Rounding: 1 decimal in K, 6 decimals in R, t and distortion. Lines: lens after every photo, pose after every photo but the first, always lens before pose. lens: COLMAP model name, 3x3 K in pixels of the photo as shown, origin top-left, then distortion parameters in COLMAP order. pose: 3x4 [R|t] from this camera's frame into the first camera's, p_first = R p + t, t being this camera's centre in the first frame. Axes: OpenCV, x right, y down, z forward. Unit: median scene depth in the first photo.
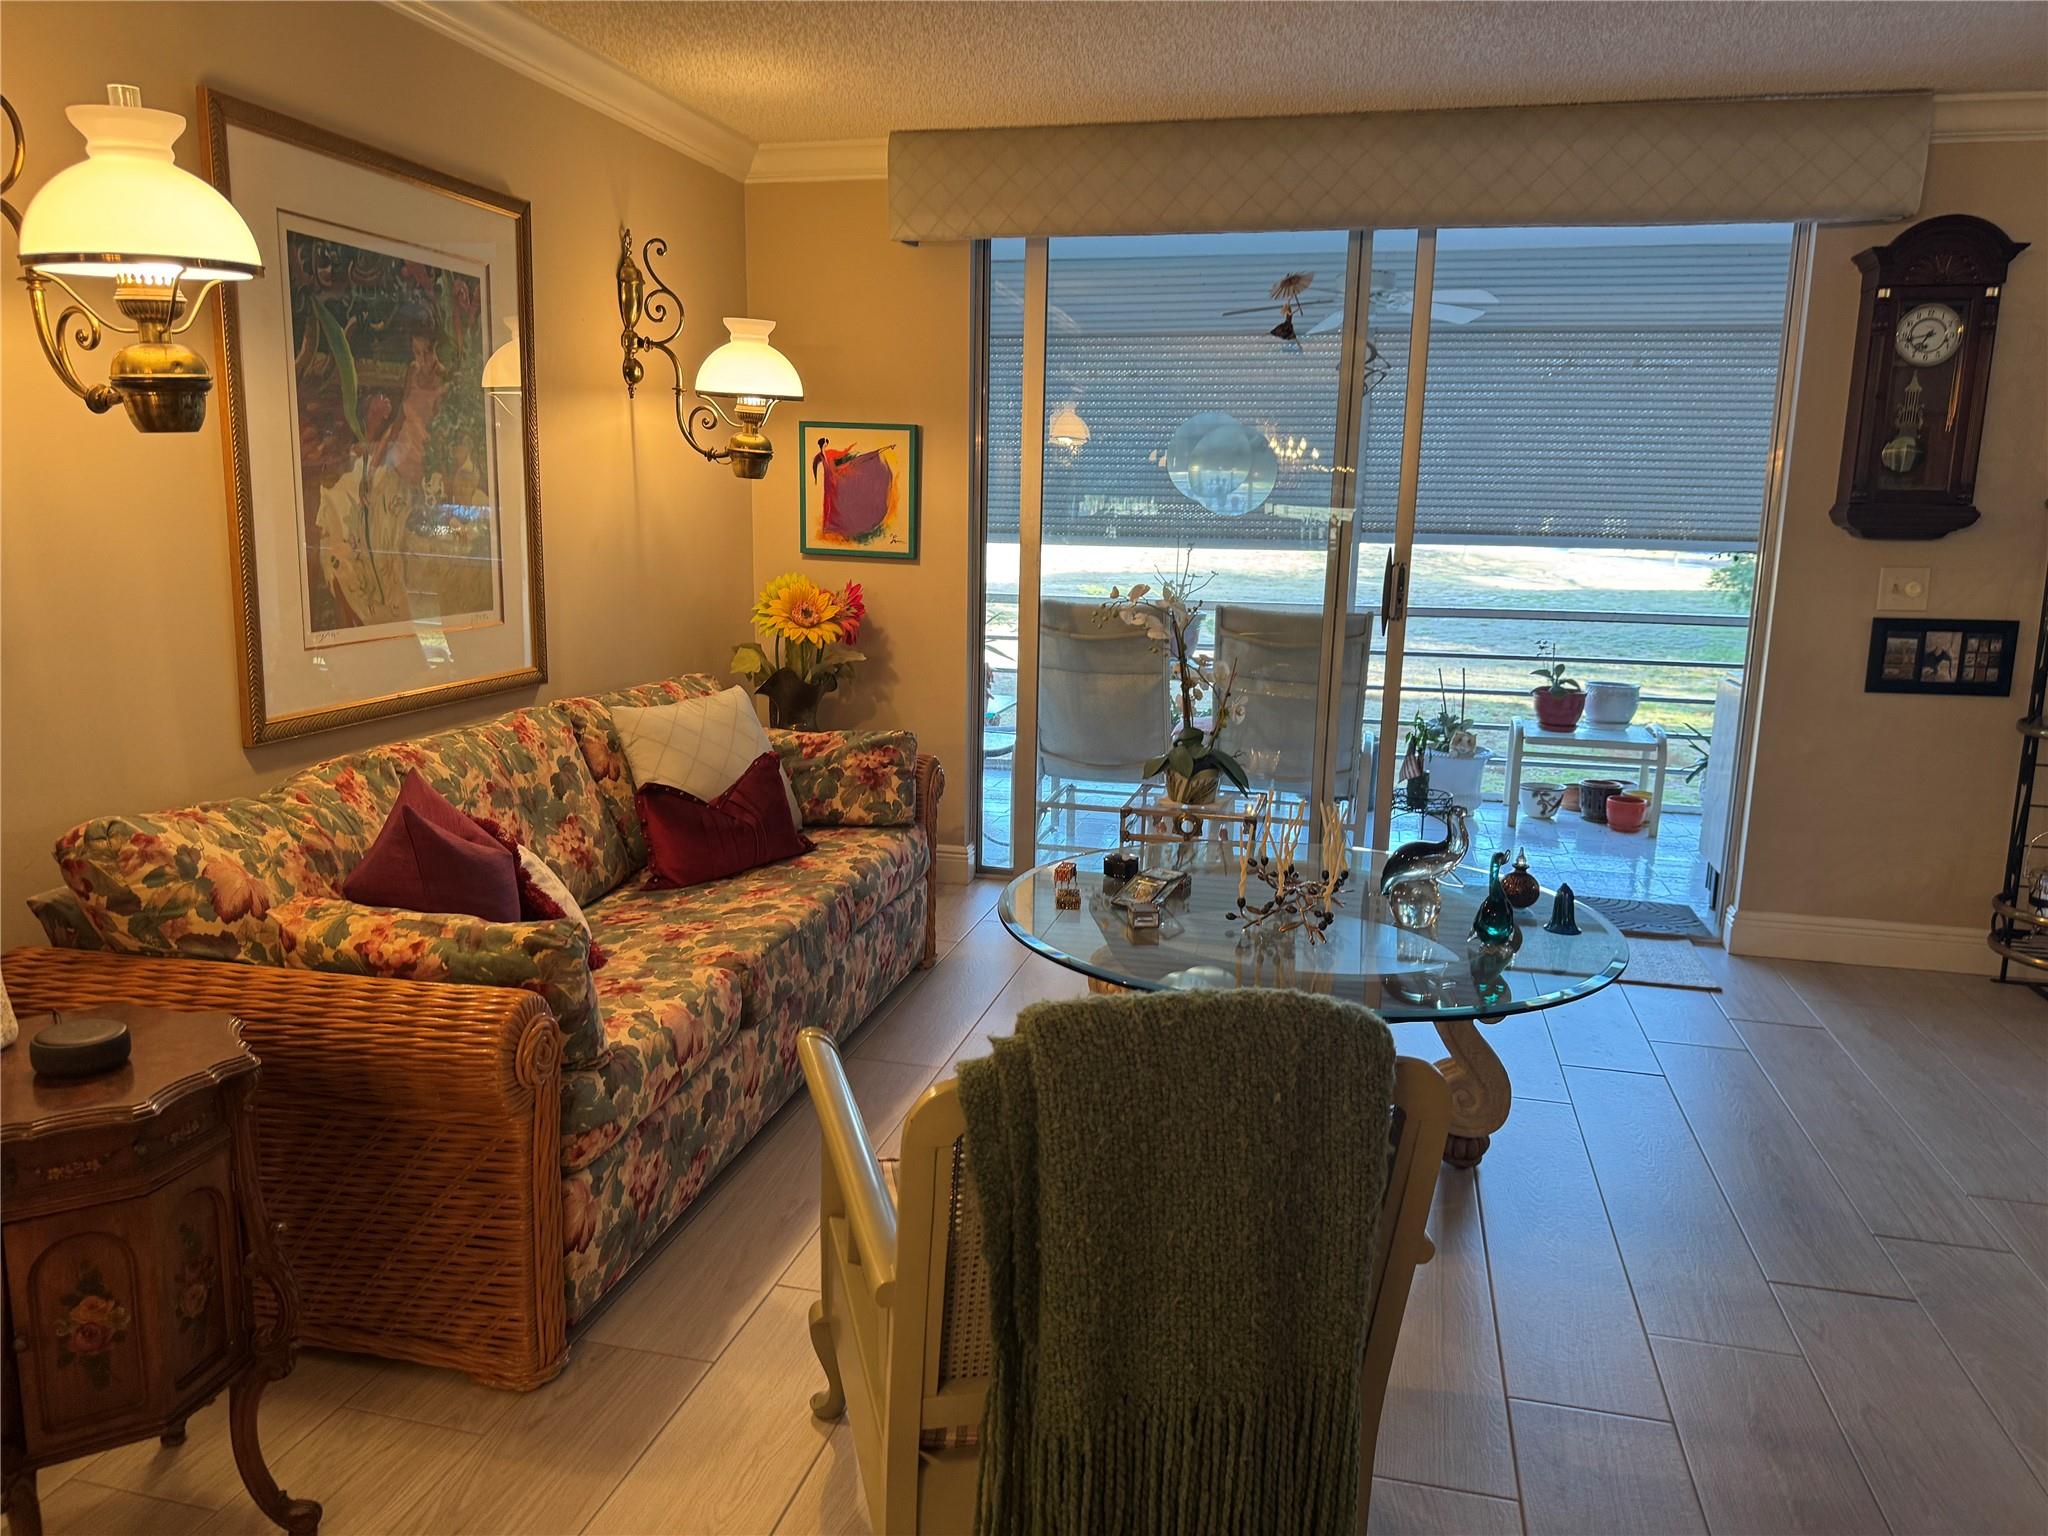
lens RADIAL K [[1463.0, 0, 1024.0], [0, 1463.0, 768.0], [0, 0, 1]] dist [0.074708, -0.102417]
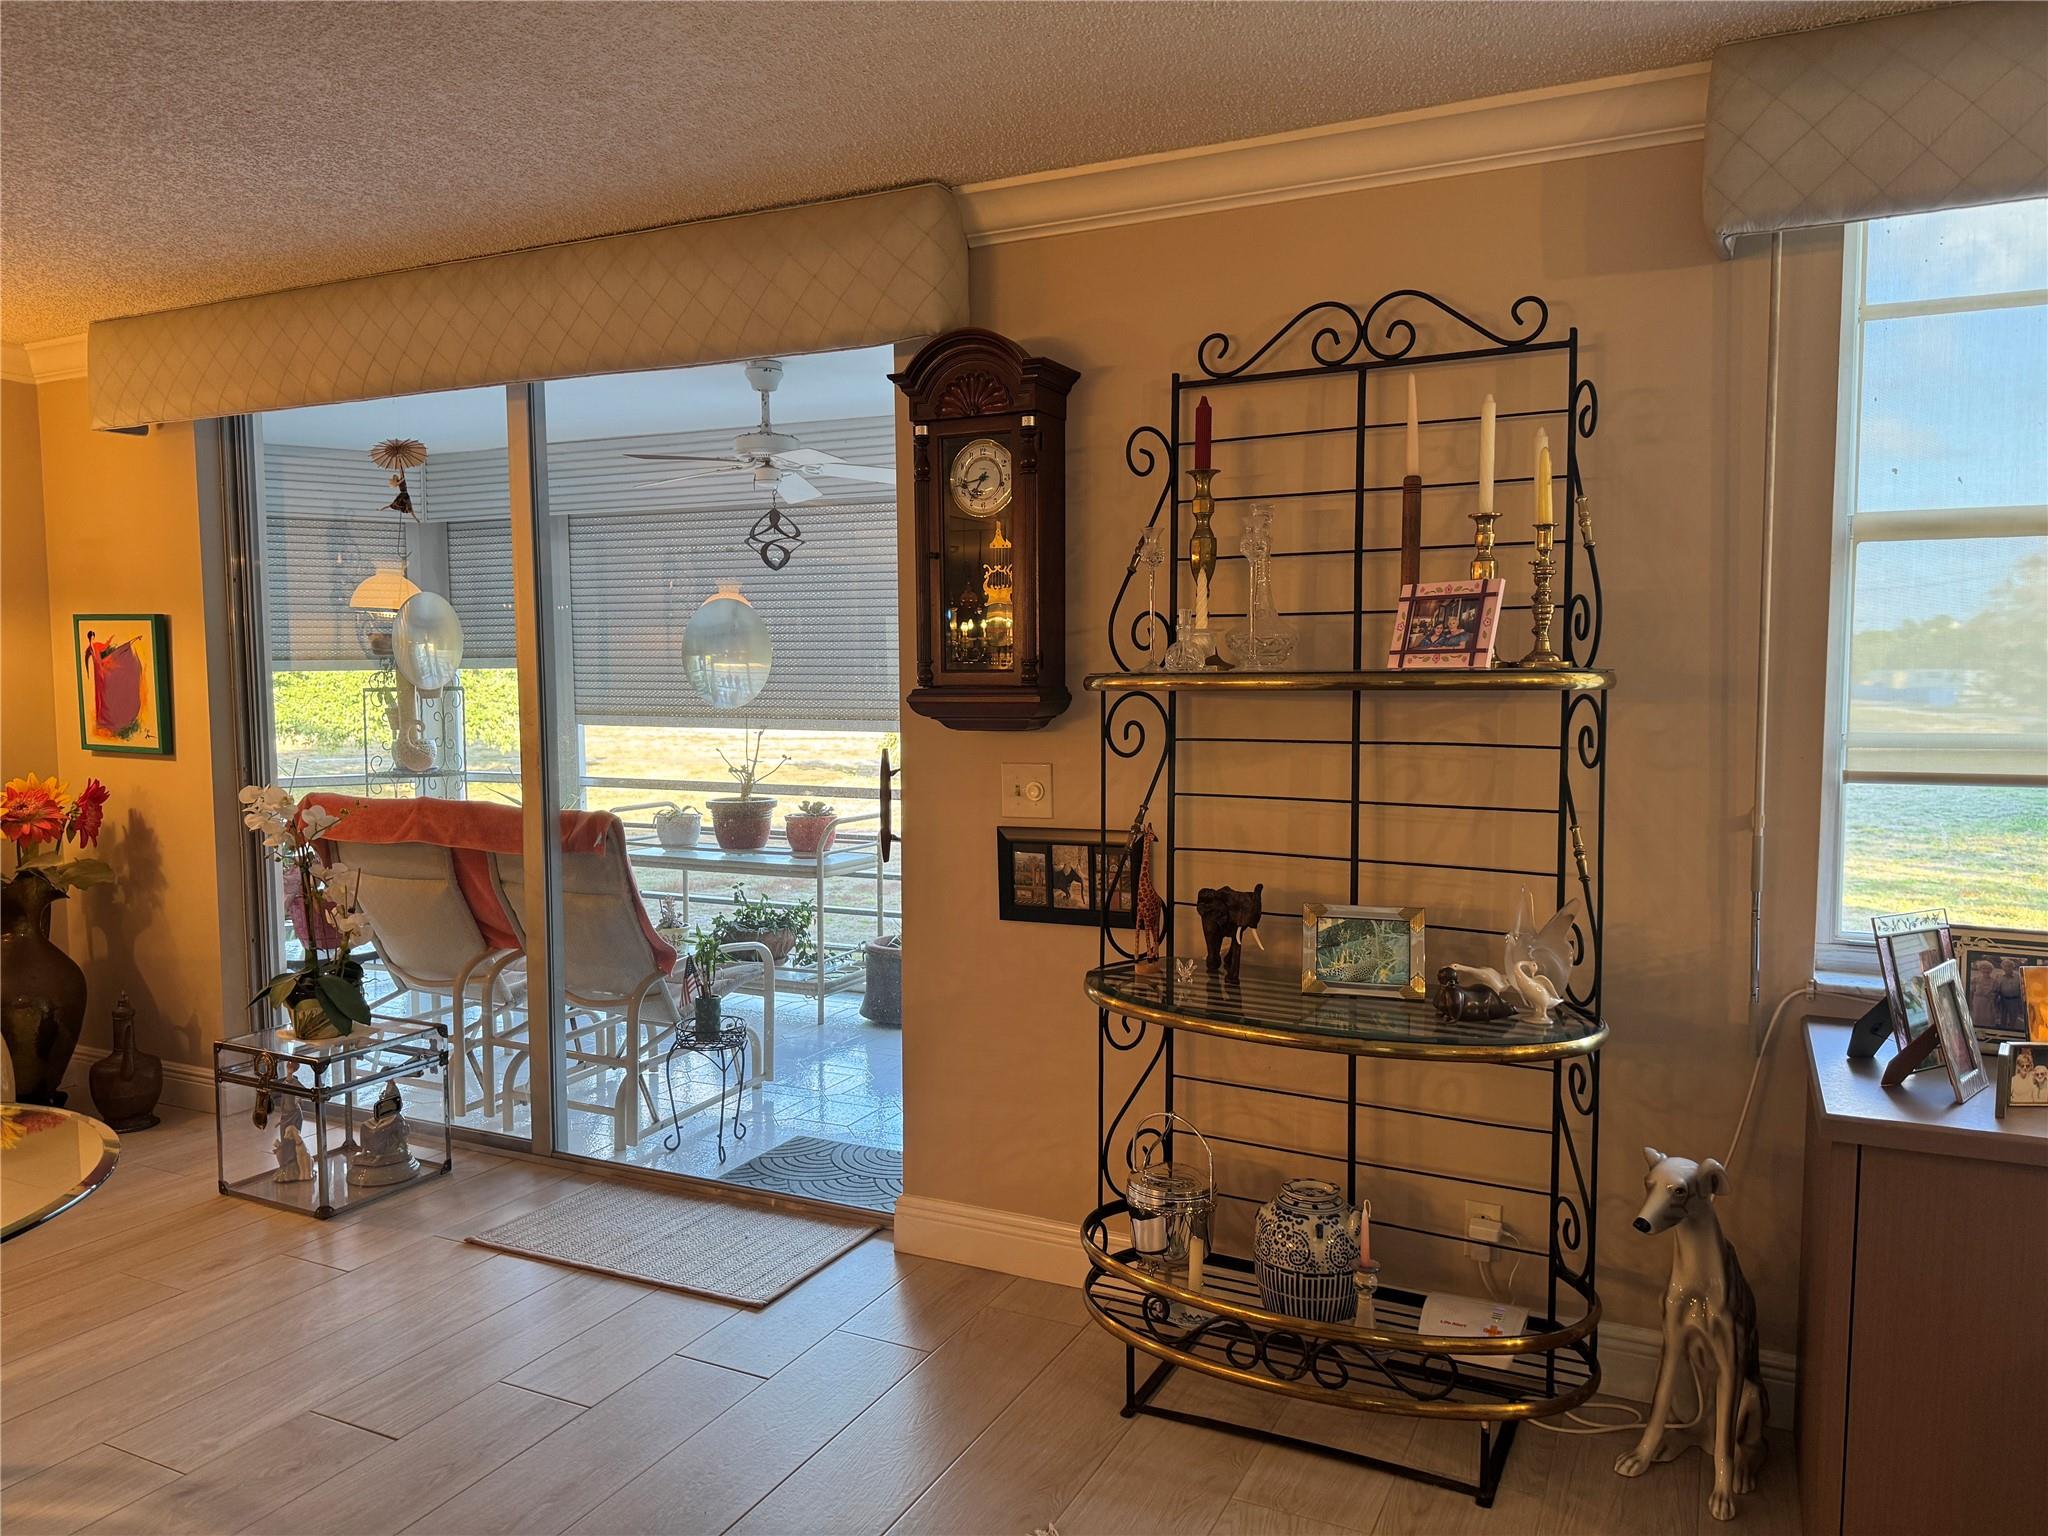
lens RADIAL K [[1463.0, 0, 1024.0], [0, 1463.0, 768.0], [0, 0, 1]] dist [0.074708, -0.102417]
pose [[0.975591, -0.007660, -0.219460, 0.751967], [-0.015978, 0.994266, -0.105731, -0.049250], [0.219012, 0.106657, 0.969875, 0.234667]]
